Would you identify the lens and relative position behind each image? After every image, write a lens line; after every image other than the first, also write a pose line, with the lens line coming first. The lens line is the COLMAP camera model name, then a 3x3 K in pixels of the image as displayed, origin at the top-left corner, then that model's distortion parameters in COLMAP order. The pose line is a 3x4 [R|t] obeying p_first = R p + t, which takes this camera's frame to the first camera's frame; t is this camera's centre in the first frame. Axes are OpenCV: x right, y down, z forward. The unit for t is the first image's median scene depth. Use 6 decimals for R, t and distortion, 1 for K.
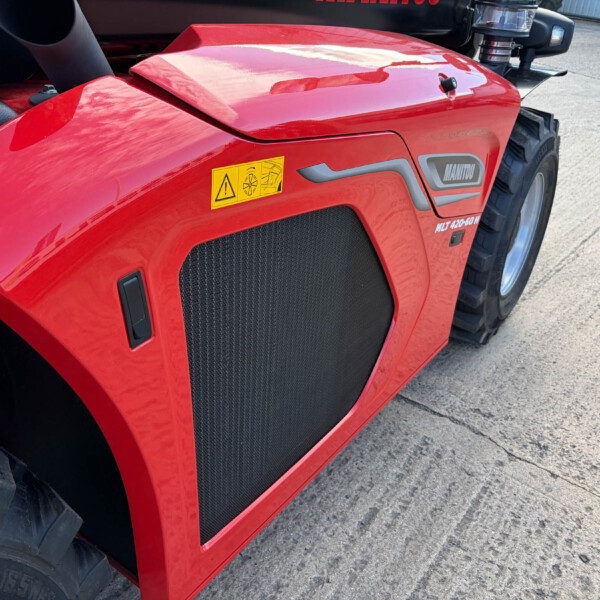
lens RADIAL K [[605.8, 0, 300.0], [0, 605.8, 300.0], [0, 0, 1]] dist [0.046155, -0.061612]
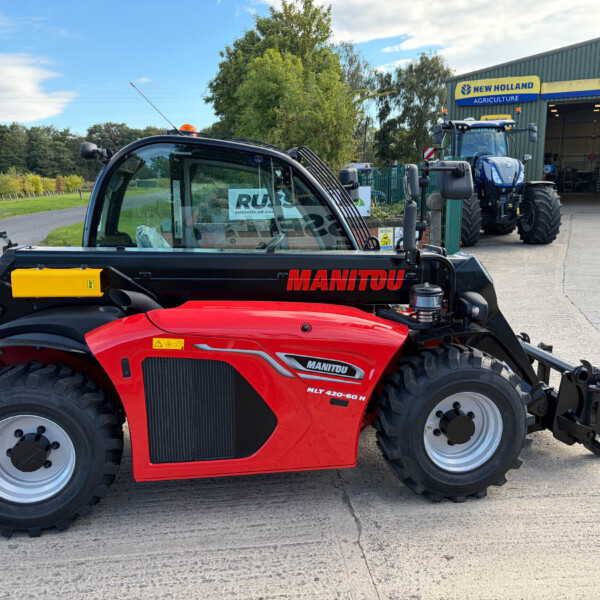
lens RADIAL K [[605.8, 0, 300.0], [0, 605.8, 300.0], [0, 0, 1]] dist [0.046155, -0.061612]
pose [[0.700304, 0.080598, -0.709280, 1.624718], [-0.309809, 0.929468, -0.200269, 0.024560], [0.643112, 0.359991, 0.675880, -0.561773]]
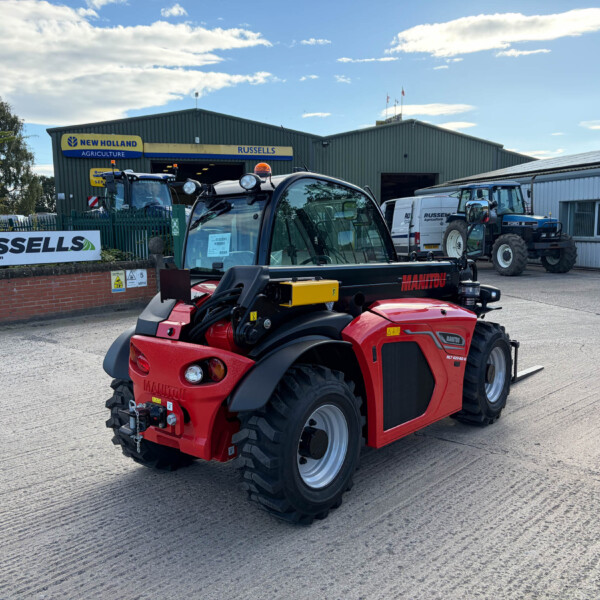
lens RADIAL K [[605.8, 0, 300.0], [0, 605.8, 300.0], [0, 0, 1]] dist [0.046155, -0.061612]
pose [[0.993584, -0.050359, -0.101266, -0.170598], [0.007266, 0.921969, -0.387196, 0.745191], [0.112863, 0.383976, 0.916419, -1.858204]]
